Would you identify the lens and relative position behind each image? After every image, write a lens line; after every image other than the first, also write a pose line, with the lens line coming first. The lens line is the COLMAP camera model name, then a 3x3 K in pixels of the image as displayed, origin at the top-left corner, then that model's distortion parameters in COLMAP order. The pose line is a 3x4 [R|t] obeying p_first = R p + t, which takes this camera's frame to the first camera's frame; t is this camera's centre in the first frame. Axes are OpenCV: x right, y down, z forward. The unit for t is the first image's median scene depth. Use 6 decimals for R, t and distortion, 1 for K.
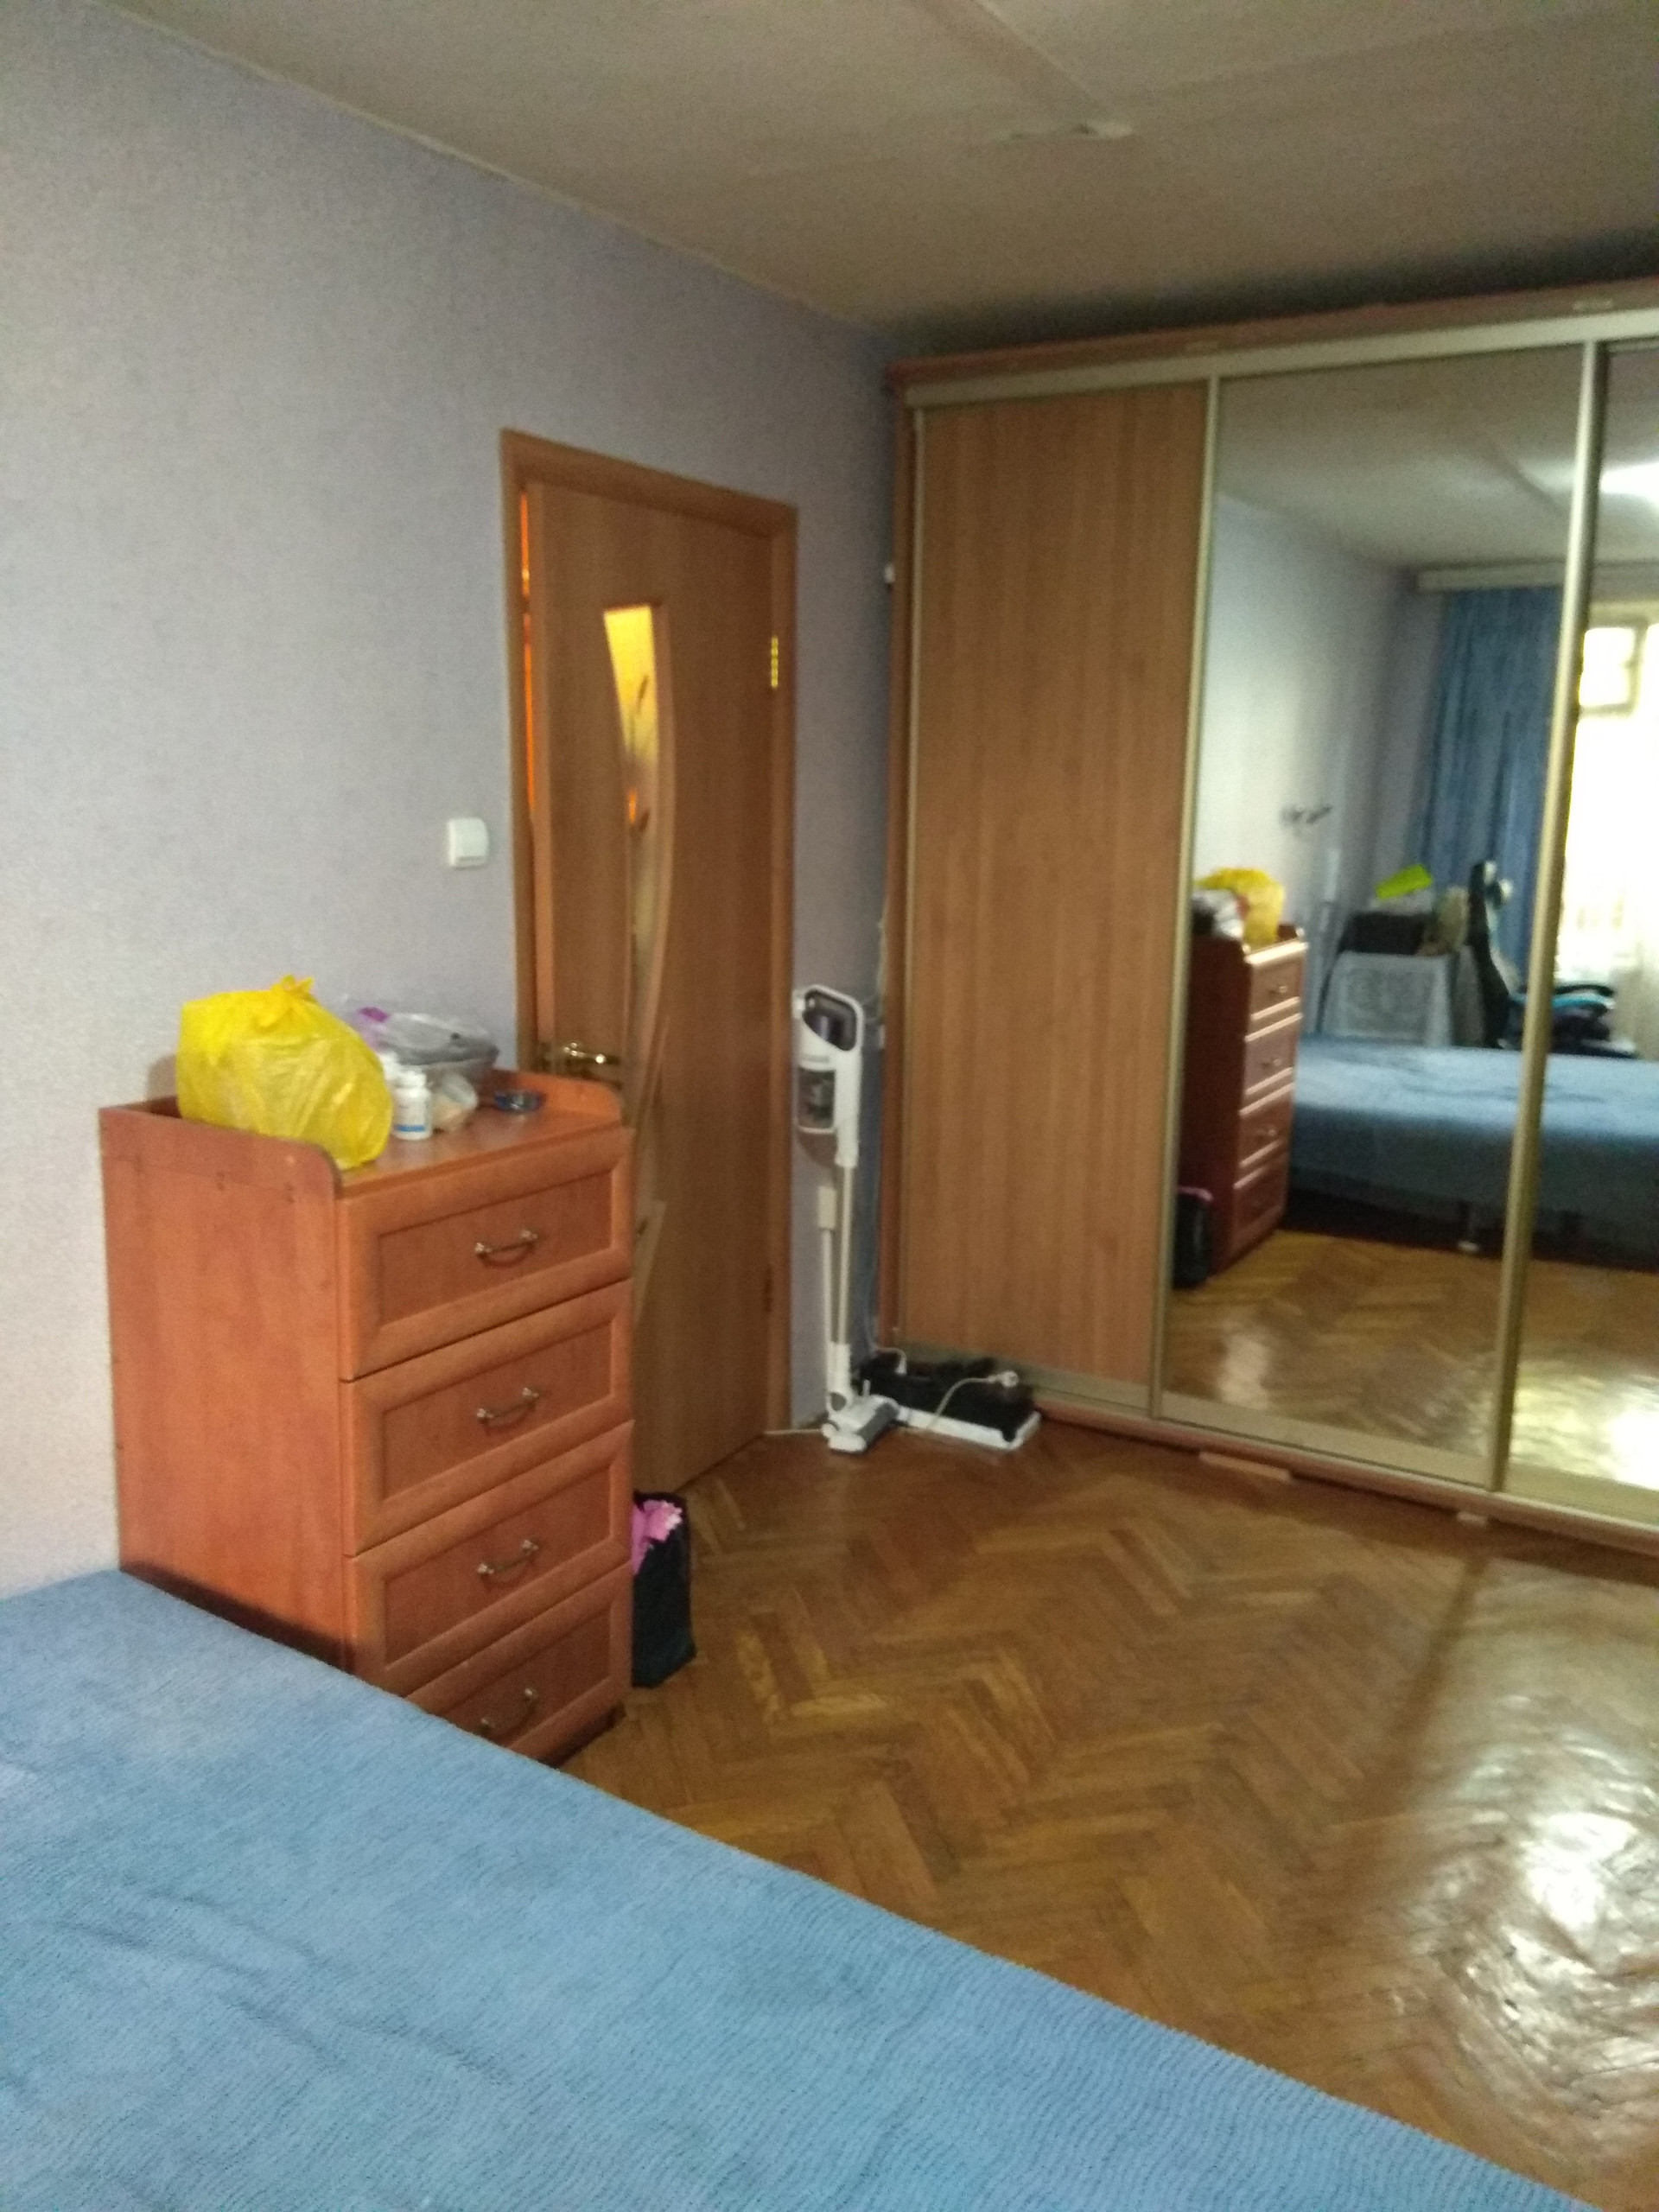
lens RADIAL K [[1765.0, 0, 827.1], [0, 1765.0, 1103.5], [0, 0, 1]] dist [0.090410, -0.117070]
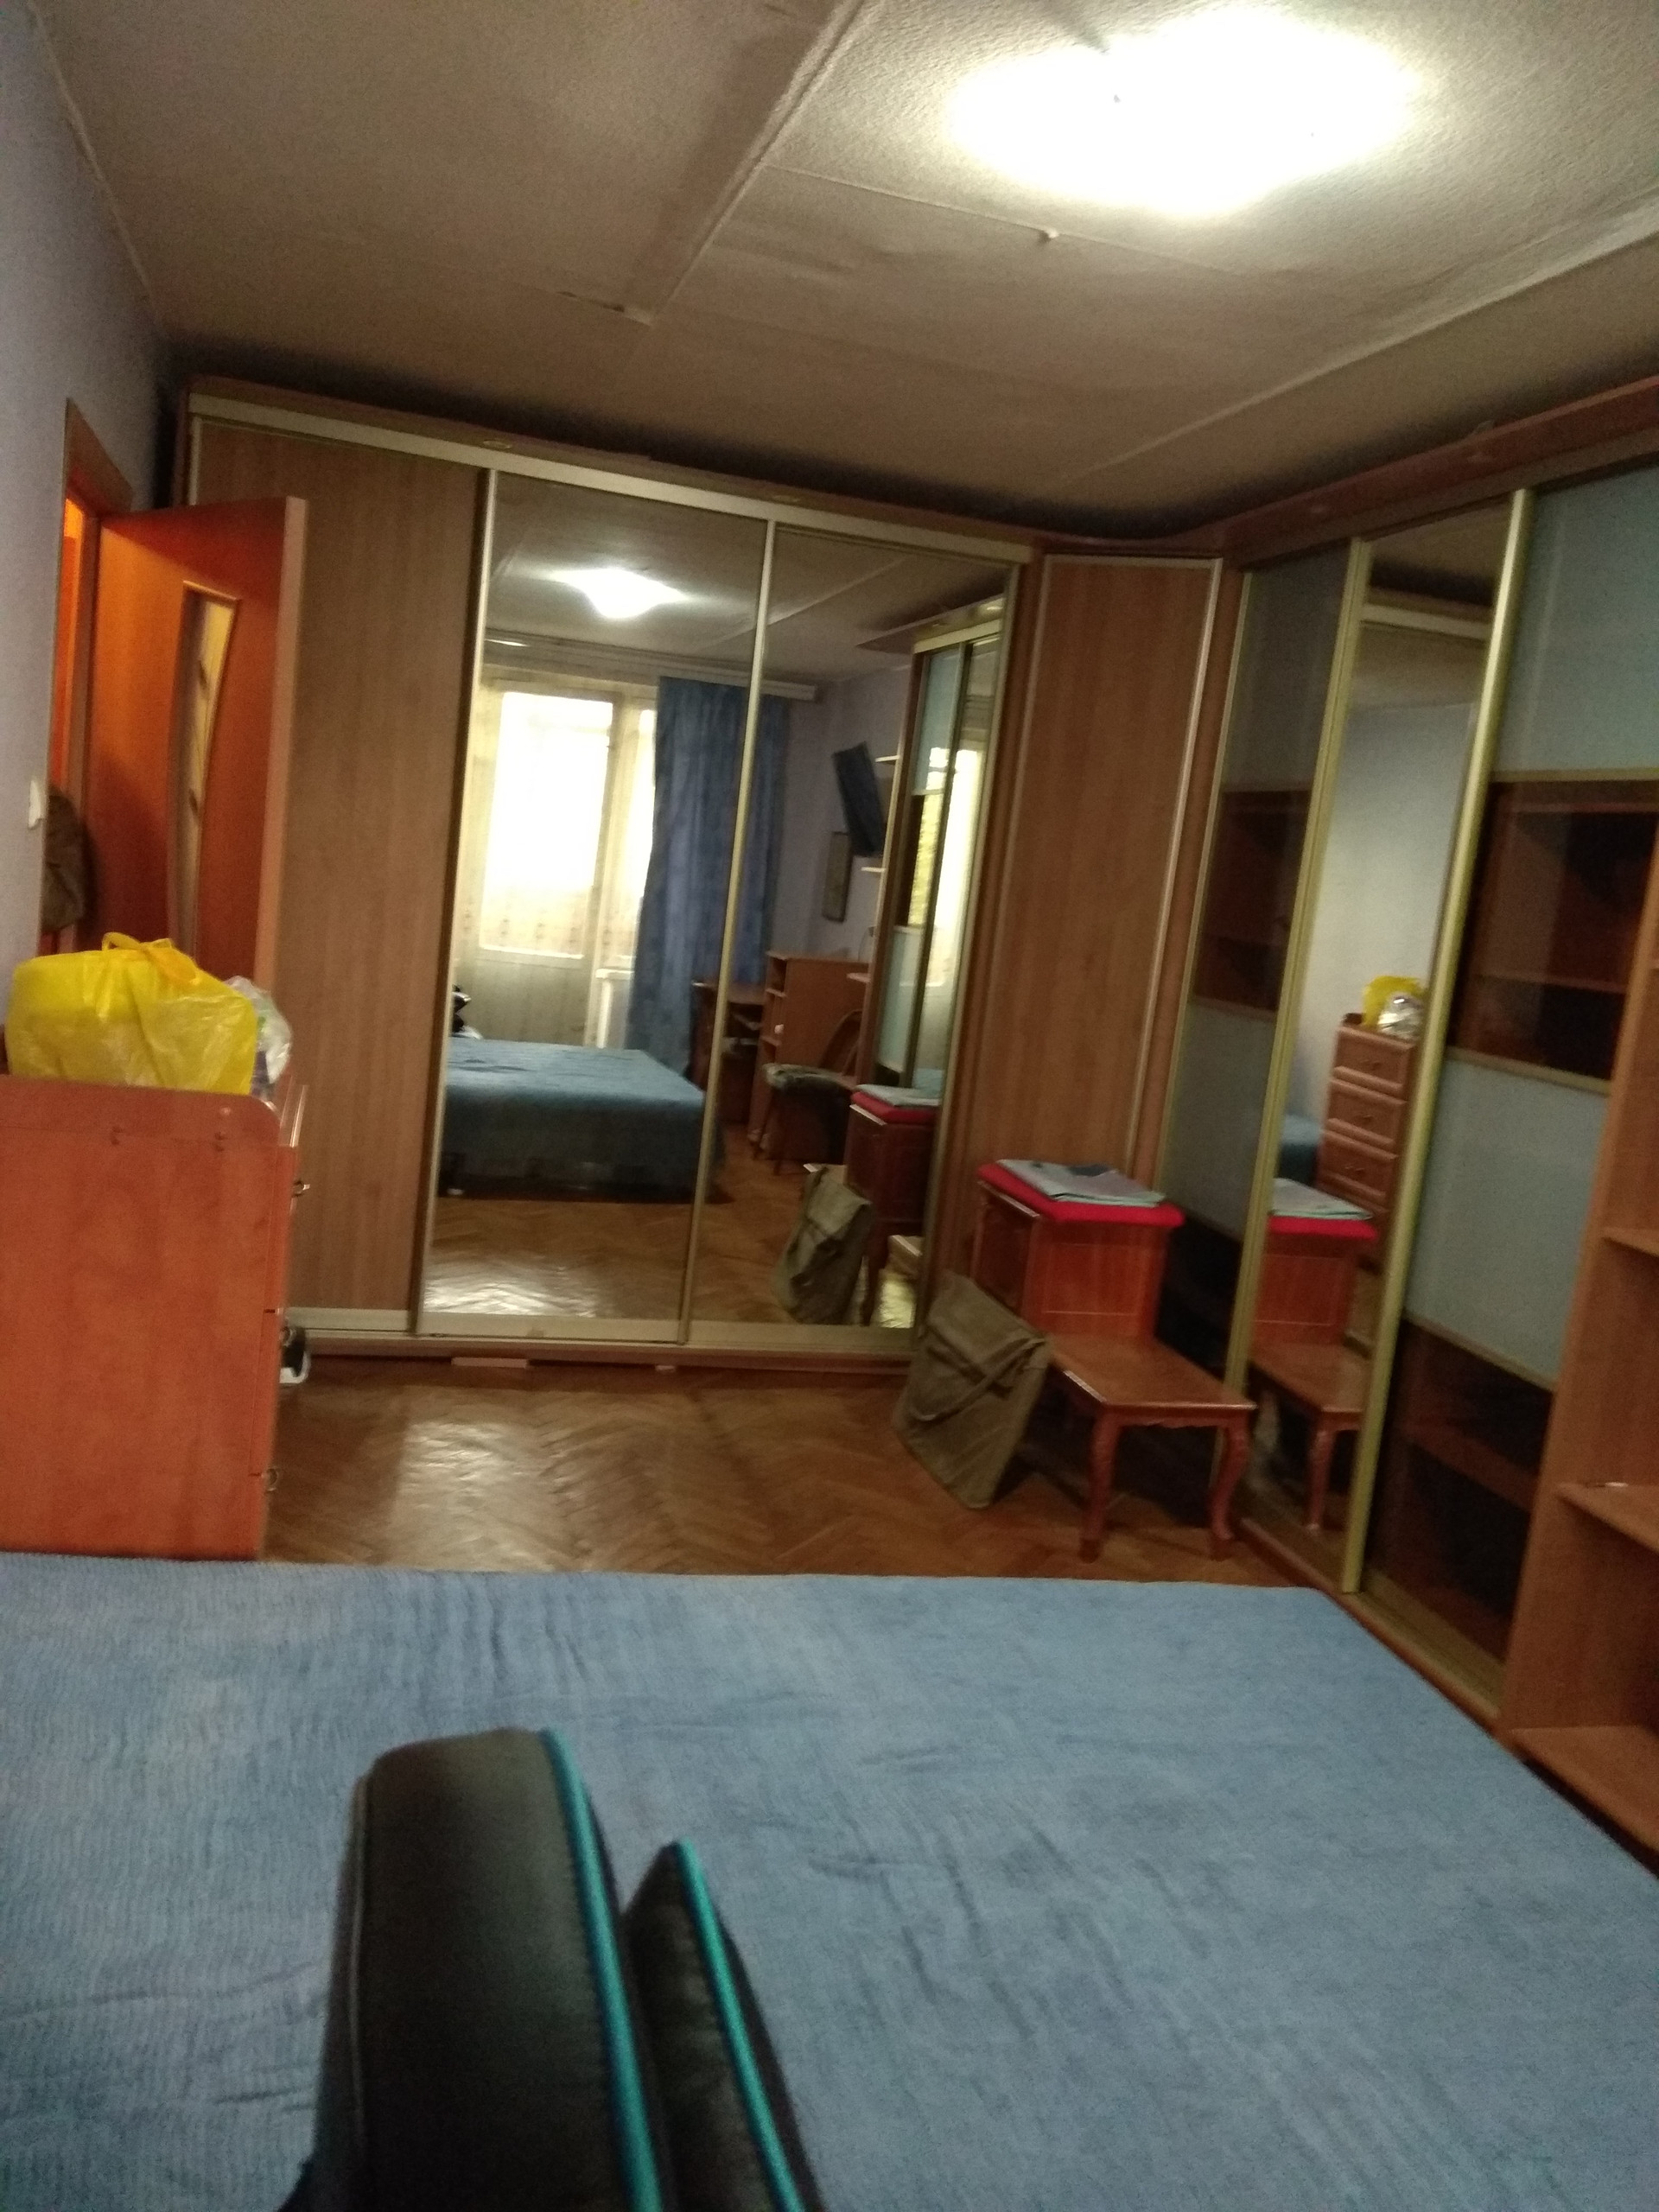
lens RADIAL K [[1765.0, 0, 837.5], [0, 1765.0, 1101.4], [0, 0, 1]] dist [0.090410, -0.117070]
pose [[0.678226, -0.036097, 0.733966, -0.491592], [0.032996, 0.999281, 0.018654, 0.011075], [-0.734112, 0.011566, 0.678930, 0.002112]]
